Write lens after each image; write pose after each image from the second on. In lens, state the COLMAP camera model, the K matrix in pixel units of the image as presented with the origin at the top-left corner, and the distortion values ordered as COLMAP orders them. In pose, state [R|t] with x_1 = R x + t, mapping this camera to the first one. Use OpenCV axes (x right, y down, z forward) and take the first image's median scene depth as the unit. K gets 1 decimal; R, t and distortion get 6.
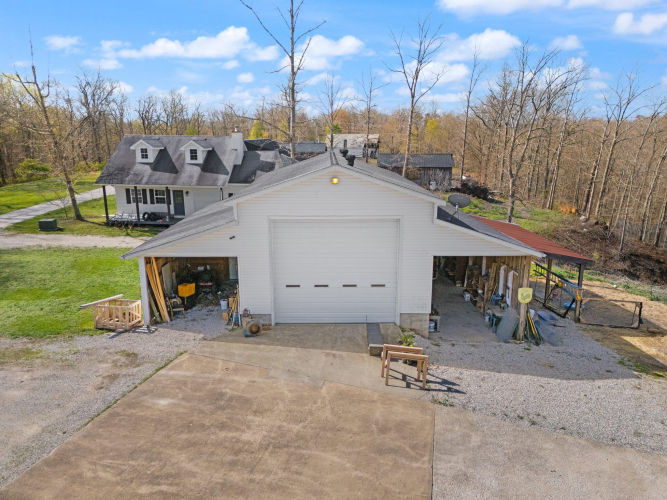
lens RADIAL K [[507.6, 0, 338.2], [0, 507.6, 252.8], [0, 0, 1]] dist [0.038457, -0.013493]
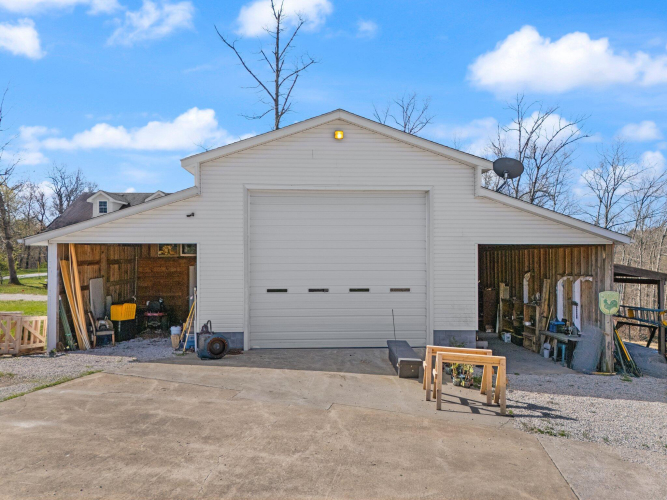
lens RADIAL K [[507.6, 0, 337.5], [0, 507.6, 246.4], [0, 0, 1]] dist [0.038457, -0.013493]
pose [[0.999075, -0.001299, 0.042979, -0.038396], [0.011900, 0.968855, -0.247342, 0.186196], [-0.041319, 0.247624, 0.967975, 0.328847]]
